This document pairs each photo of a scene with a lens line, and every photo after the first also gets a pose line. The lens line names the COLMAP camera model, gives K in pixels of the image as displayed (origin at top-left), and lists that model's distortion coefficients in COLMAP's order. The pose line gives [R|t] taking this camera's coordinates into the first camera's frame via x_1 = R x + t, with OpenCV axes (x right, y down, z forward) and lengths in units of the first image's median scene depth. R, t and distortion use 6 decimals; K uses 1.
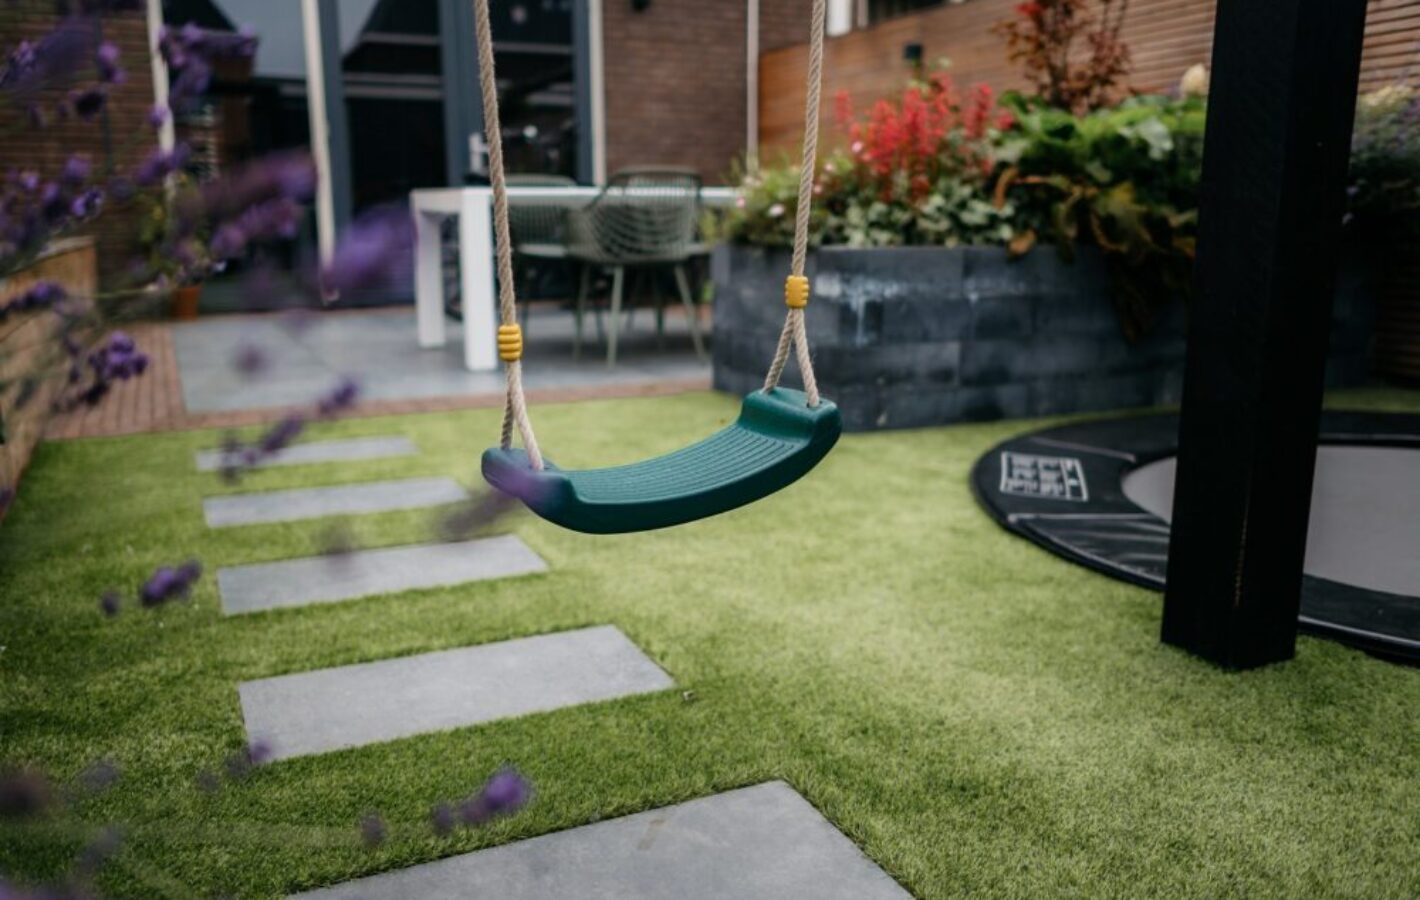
lens RADIAL K [[1166.0, 0, 711.0], [0, 1166.0, 442.2], [0, 0, 1]] dist [-0.000404, -0.019274]
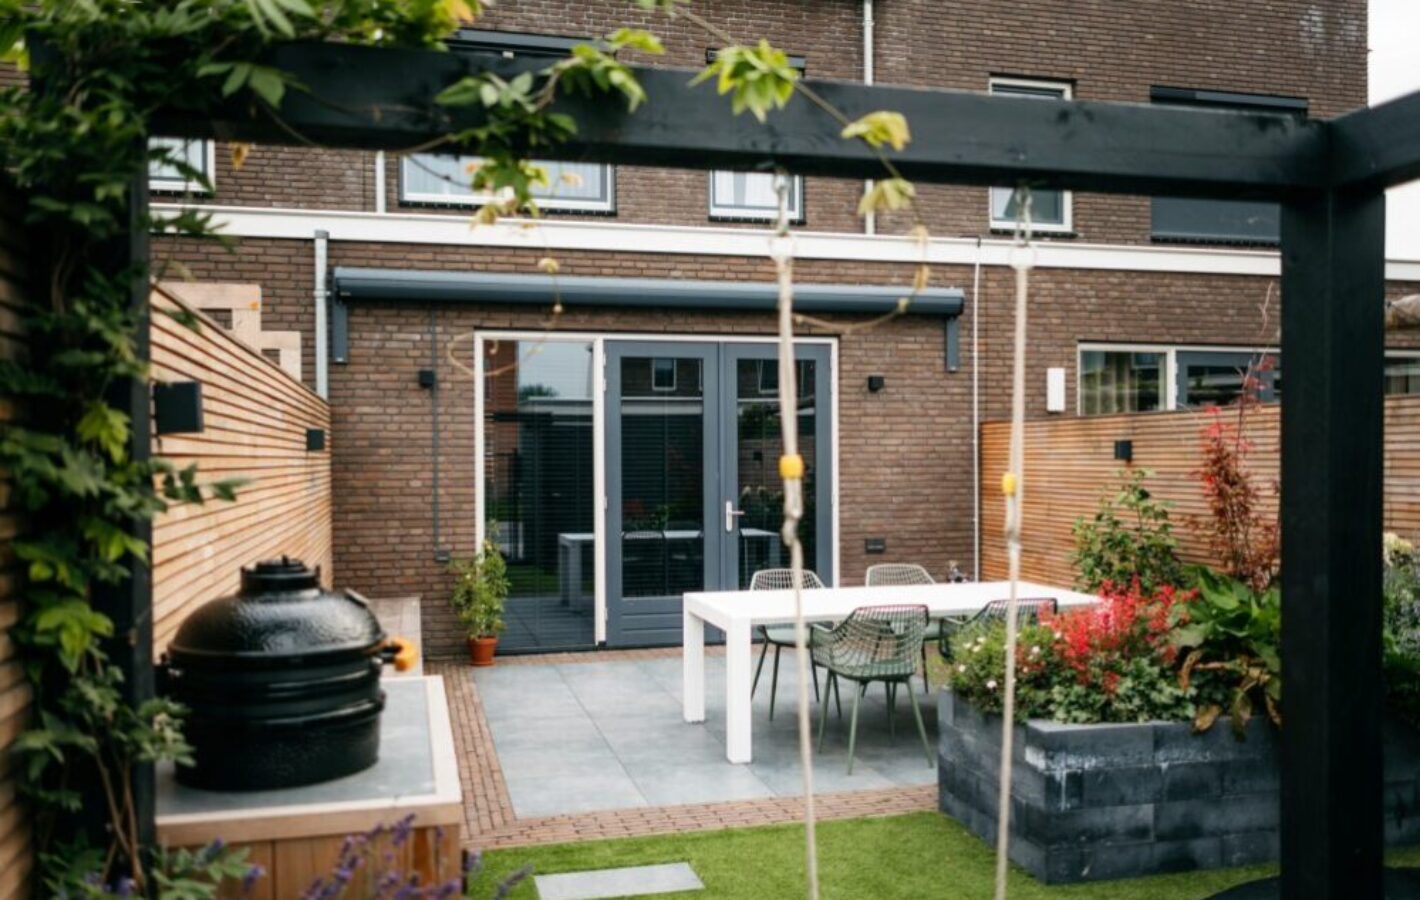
lens RADIAL K [[1166.0, 0, 713.7], [0, 1166.0, 462.1], [0, 0, 1]] dist [-0.000404, -0.019274]
pose [[0.981733, -0.003722, -0.190227, 0.003990], [-0.034478, 0.979776, -0.197103, -0.177020], [0.187114, 0.200061, 0.961750, -0.274377]]
